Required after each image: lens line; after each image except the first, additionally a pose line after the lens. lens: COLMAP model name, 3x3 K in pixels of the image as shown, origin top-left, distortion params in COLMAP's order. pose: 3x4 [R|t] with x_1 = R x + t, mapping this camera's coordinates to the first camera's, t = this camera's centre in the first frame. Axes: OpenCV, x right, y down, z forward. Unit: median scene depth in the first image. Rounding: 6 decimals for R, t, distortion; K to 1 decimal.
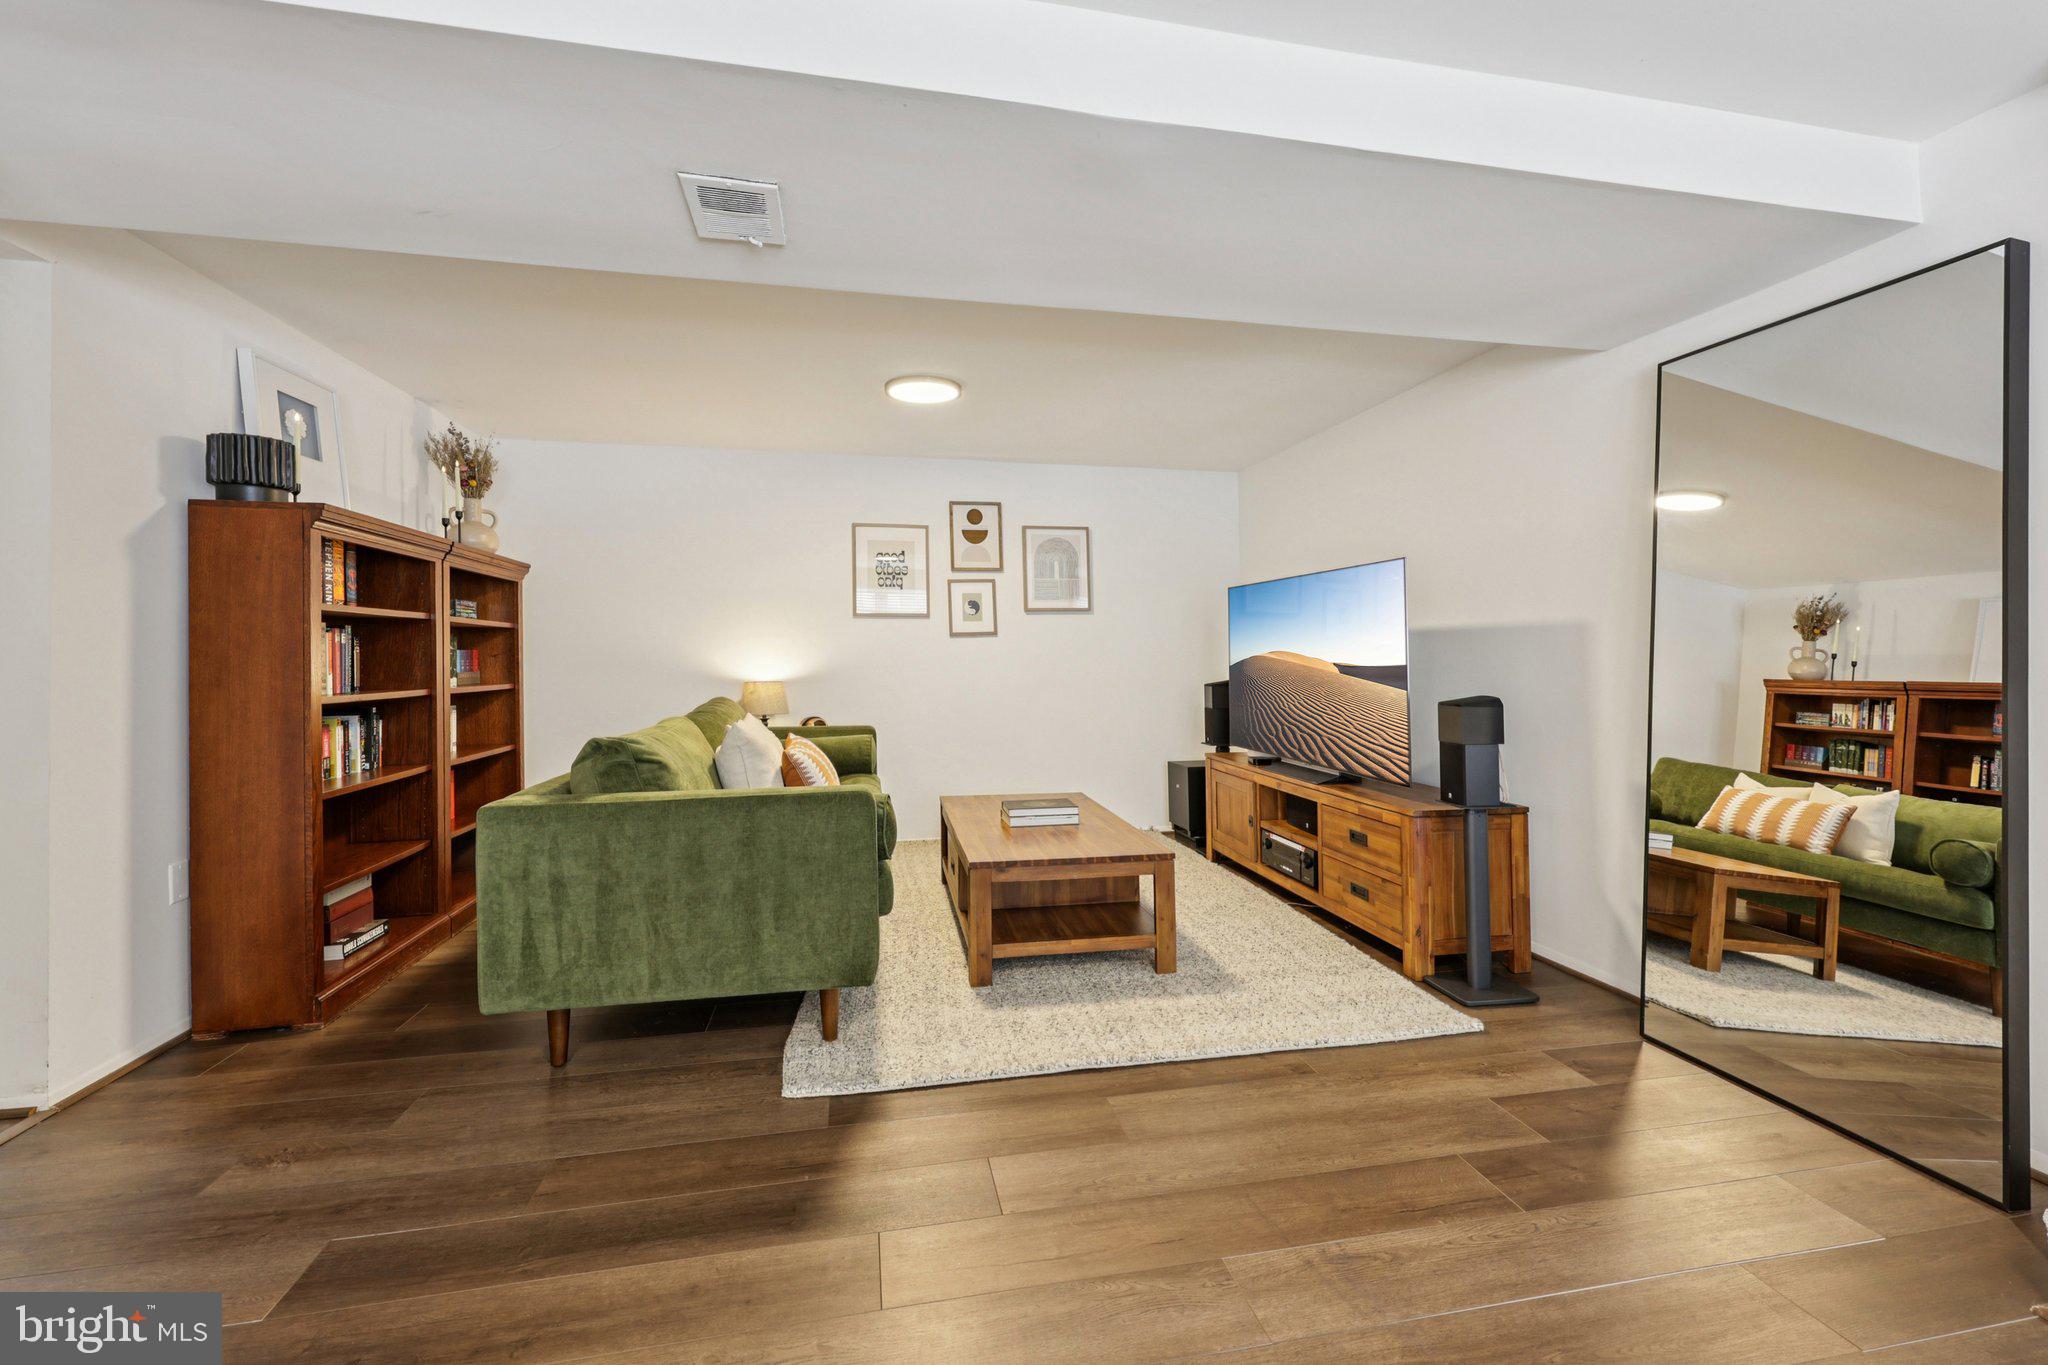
lens RADIAL K [[831.6, 0, 1024.7], [0, 831.6, 647.4], [0, 0, 1]] dist [-0.000625, 0.000041]
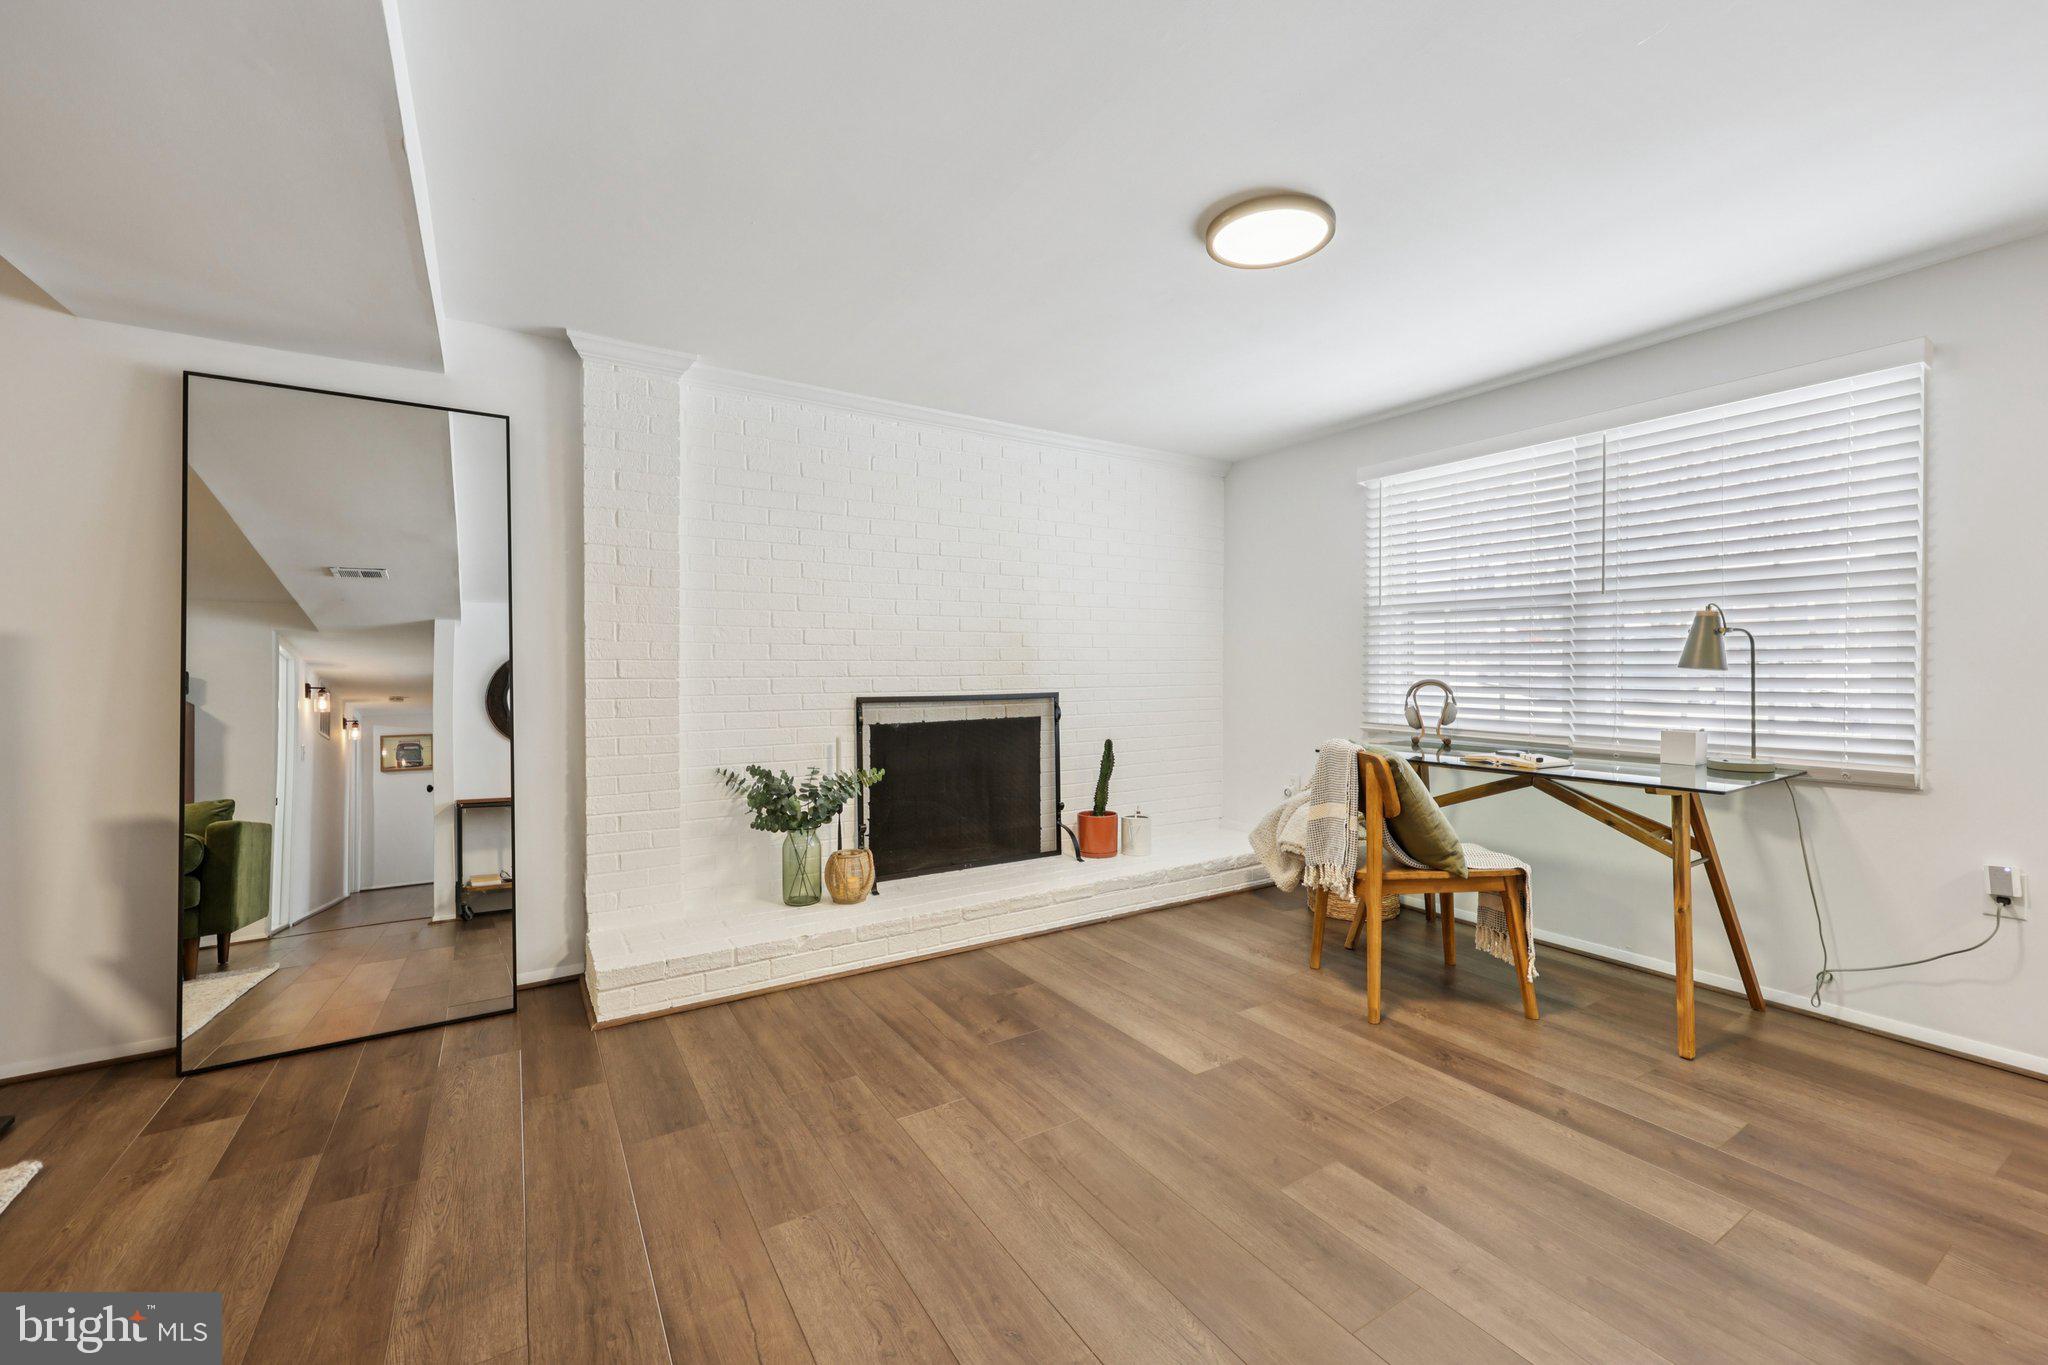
lens RADIAL K [[831.6, 0, 1030.8], [0, 831.6, 680.0], [0, 0, 1]] dist [-0.000625, 0.000041]
pose [[-0.363241, -0.008833, 0.931653, -0.433379], [-0.004904, 0.999959, 0.007568, -0.000503], [-0.931682, -0.001820, -0.363269, 0.385756]]
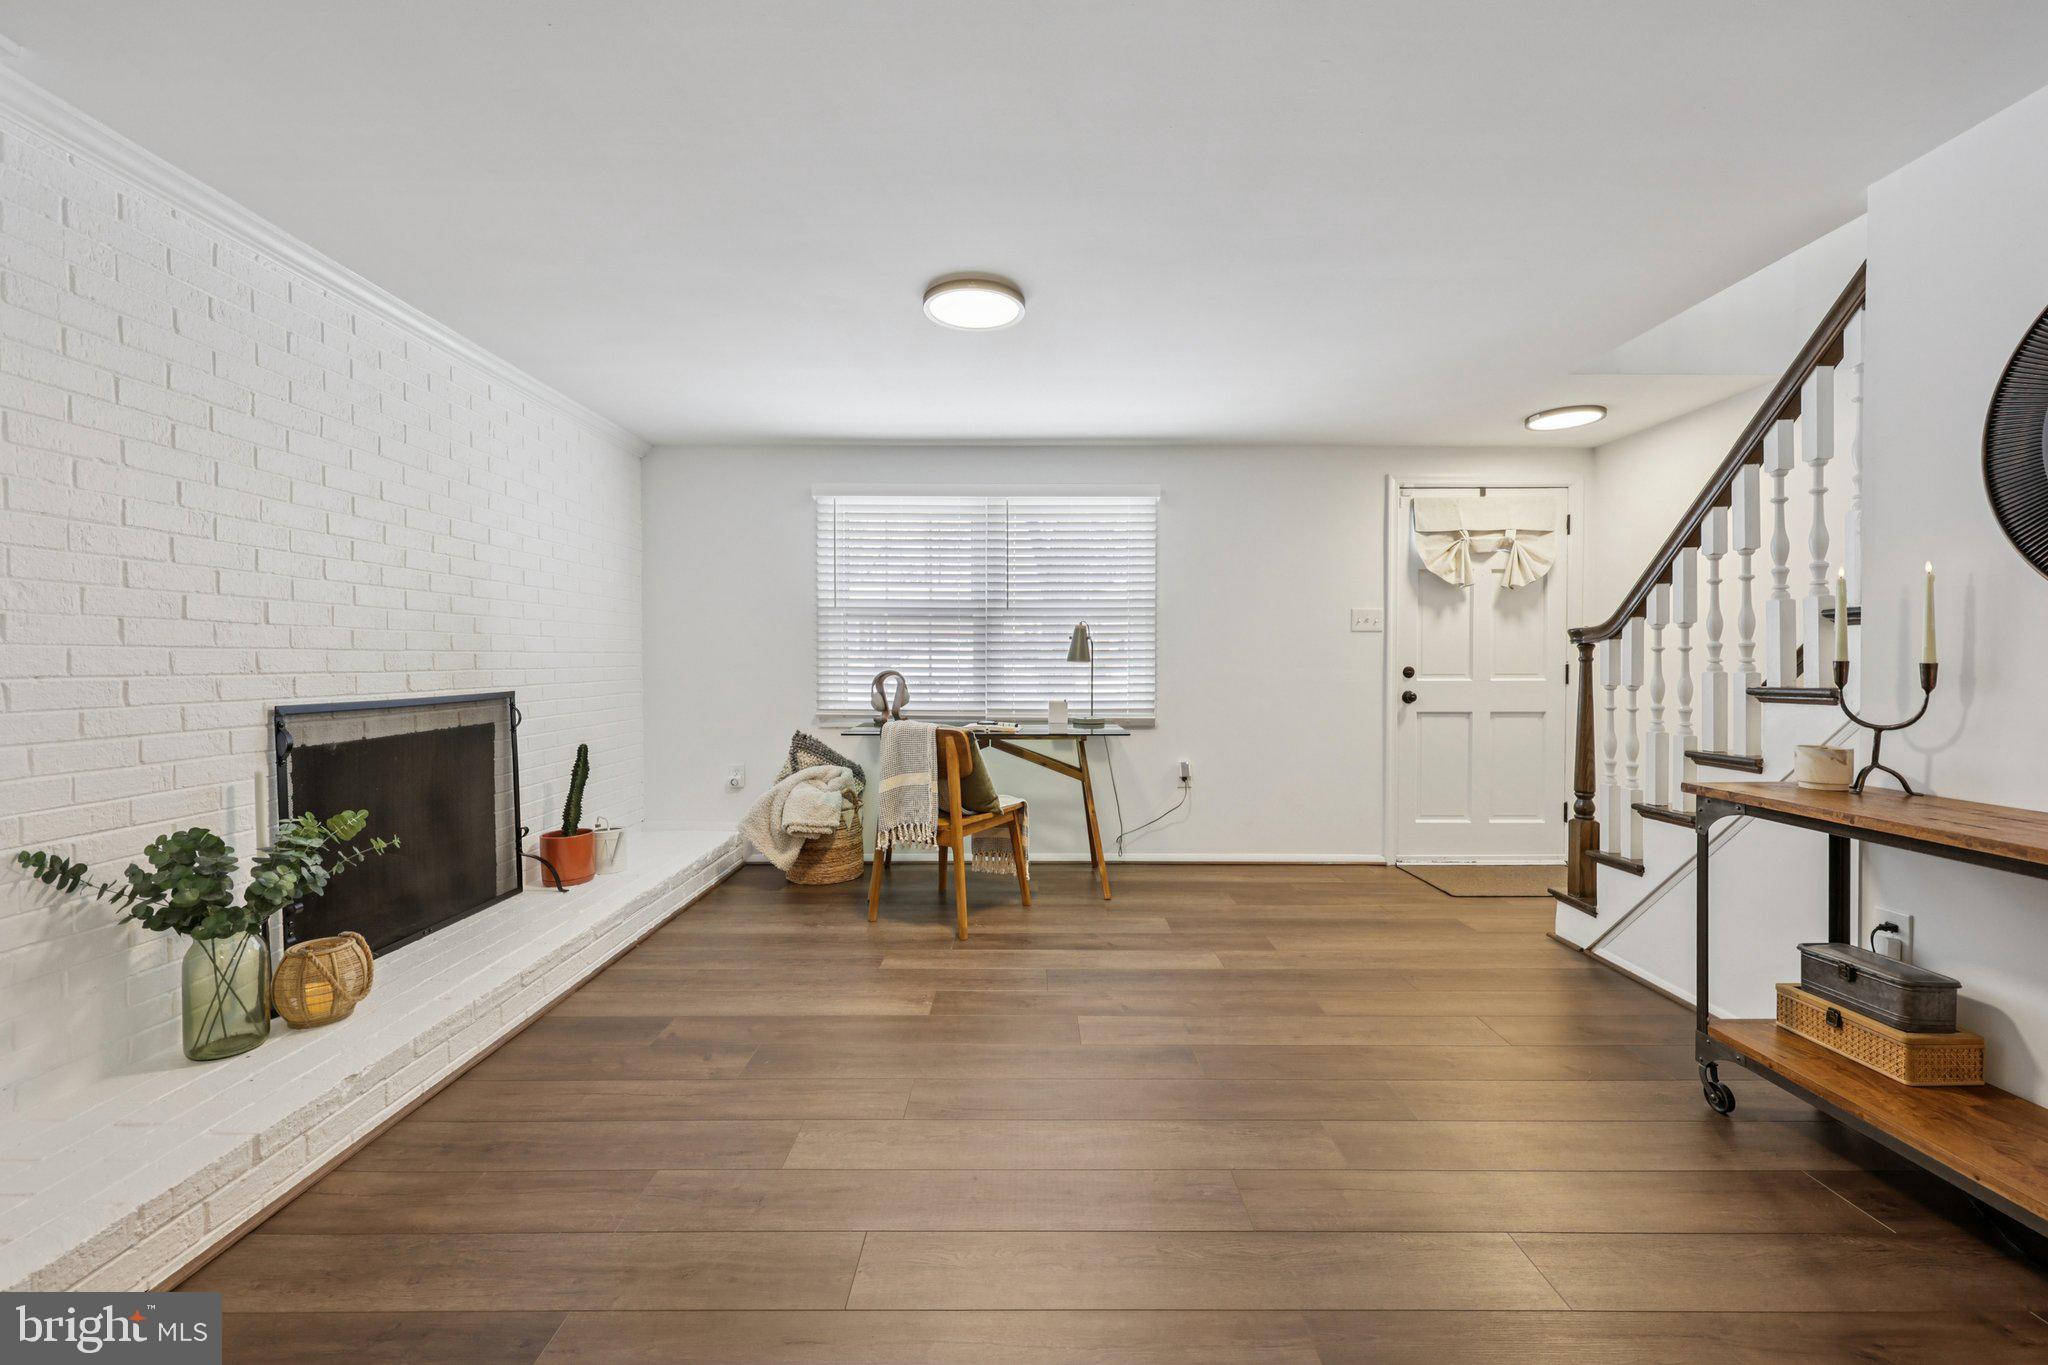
lens RADIAL K [[831.6, 0, 1032.2], [0, 831.6, 676.2], [0, 0, 1]] dist [-0.000625, 0.000041]
pose [[-0.983515, 0.002646, 0.180807, -0.012512], [0.004288, 0.999953, 0.008690, 0.003558], [-0.180776, 0.009322, -0.983480, 0.841960]]
